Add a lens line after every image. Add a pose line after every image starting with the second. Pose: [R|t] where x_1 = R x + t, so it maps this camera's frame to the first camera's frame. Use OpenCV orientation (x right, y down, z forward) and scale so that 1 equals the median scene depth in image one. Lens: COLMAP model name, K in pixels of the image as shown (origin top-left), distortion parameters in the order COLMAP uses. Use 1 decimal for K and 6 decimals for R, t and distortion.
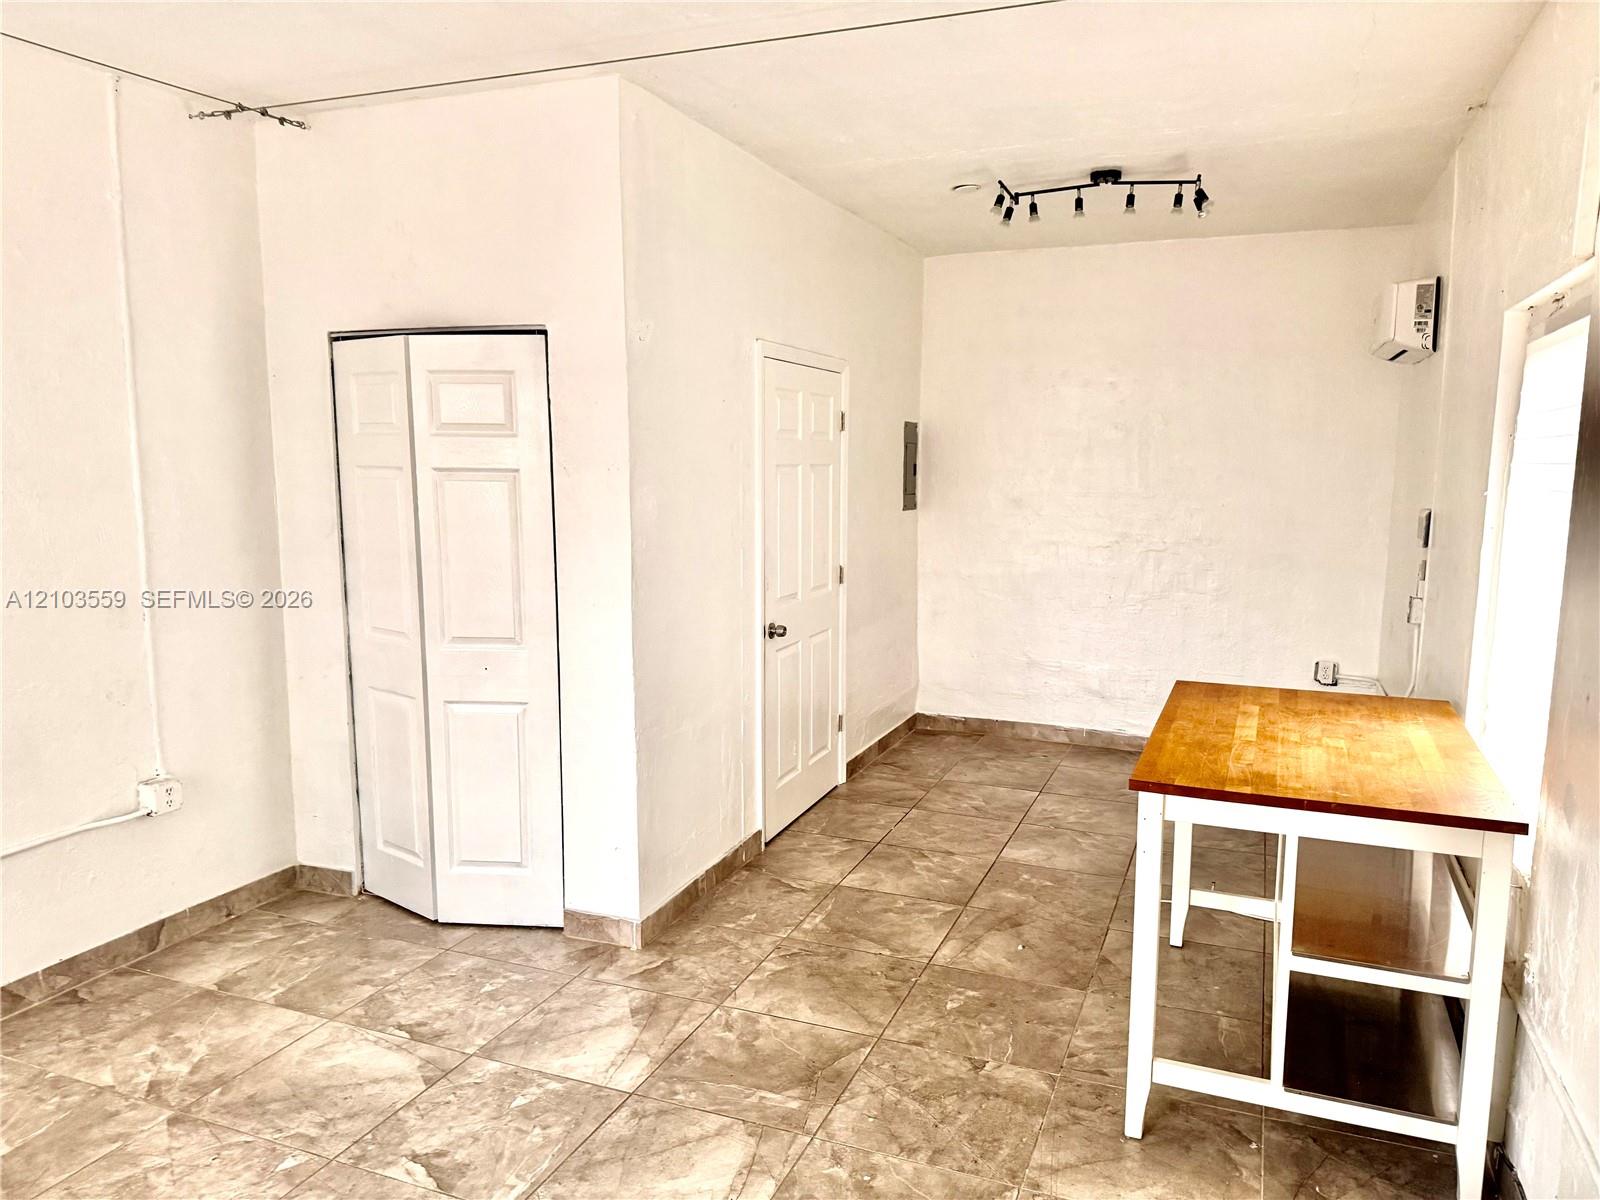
lens RADIAL K [[1136.3, 0, 781.8], [0, 1136.3, 625.4], [0, 0, 1]] dist [0.026745, -0.048549]
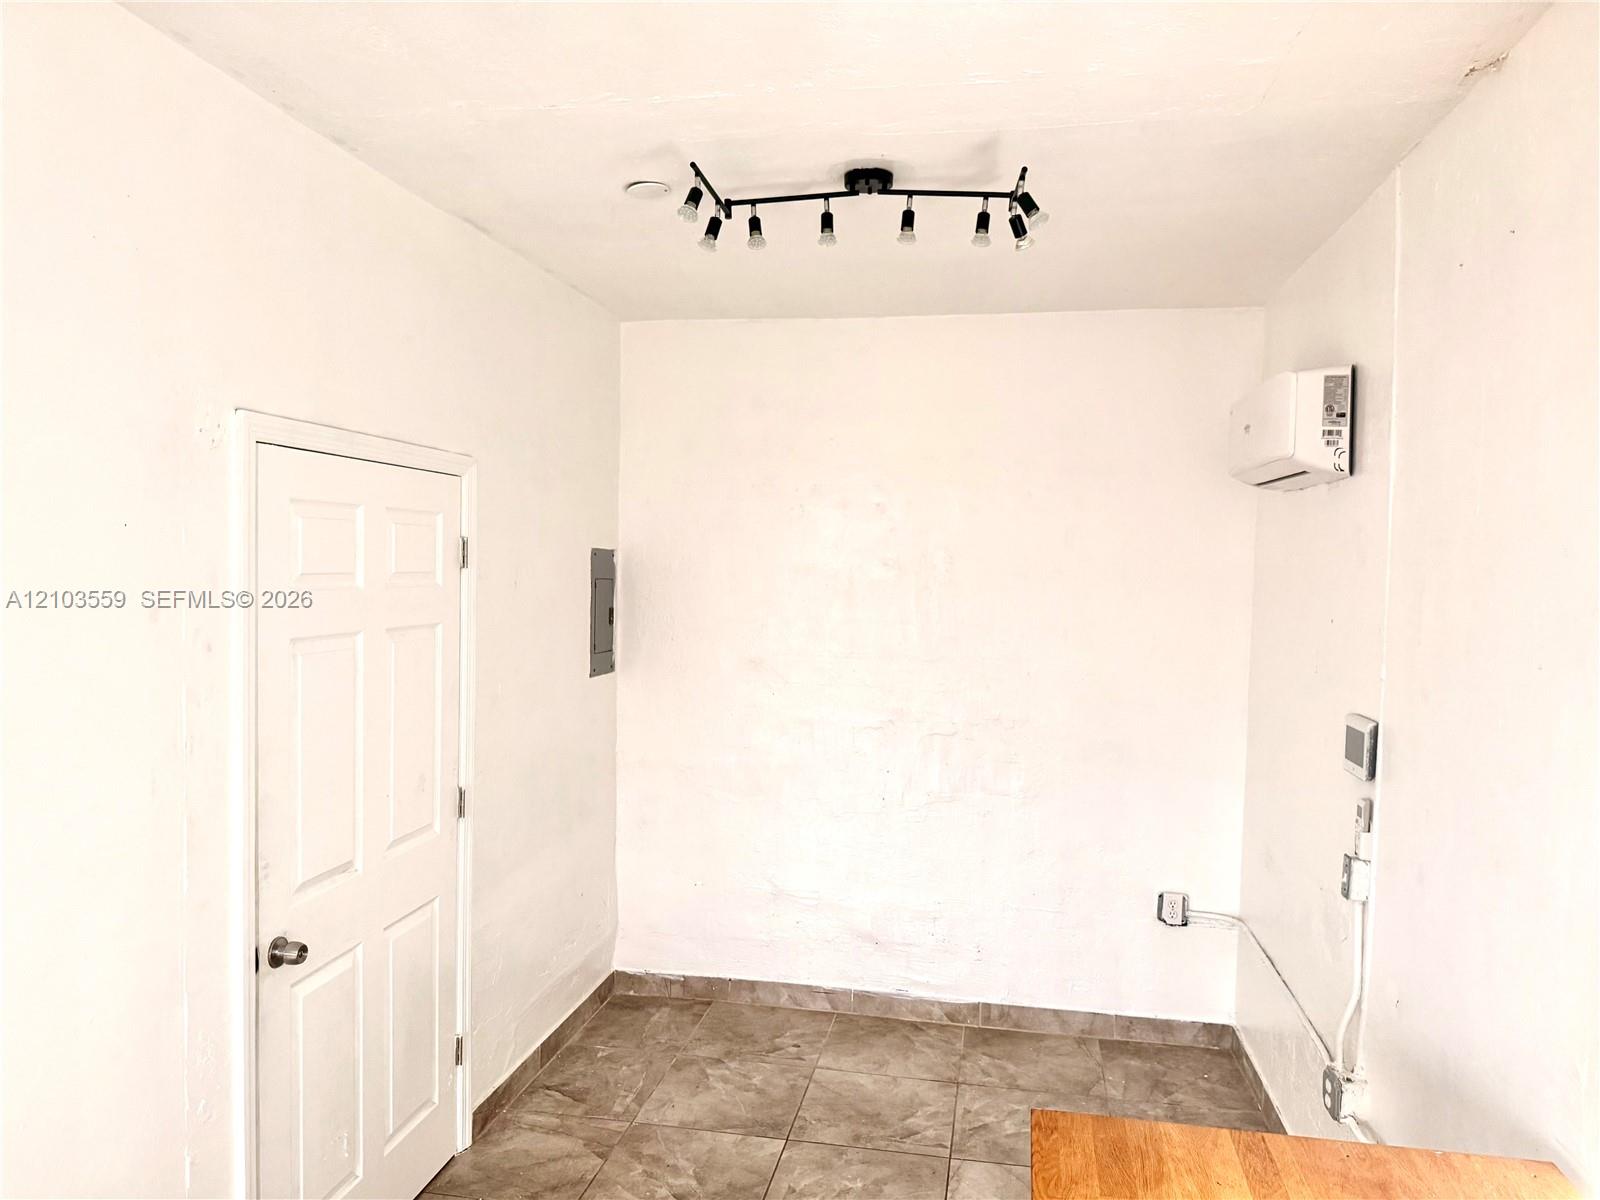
lens RADIAL K [[1136.3, 0, 795.3], [0, 1136.3, 602.4], [0, 0, 1]] dist [0.026745, -0.048549]
pose [[0.977179, 0.009366, 0.212210, 0.093895], [0.014195, 0.993915, -0.109234, -0.080027], [-0.211942, 0.109753, 0.971100, 0.349691]]
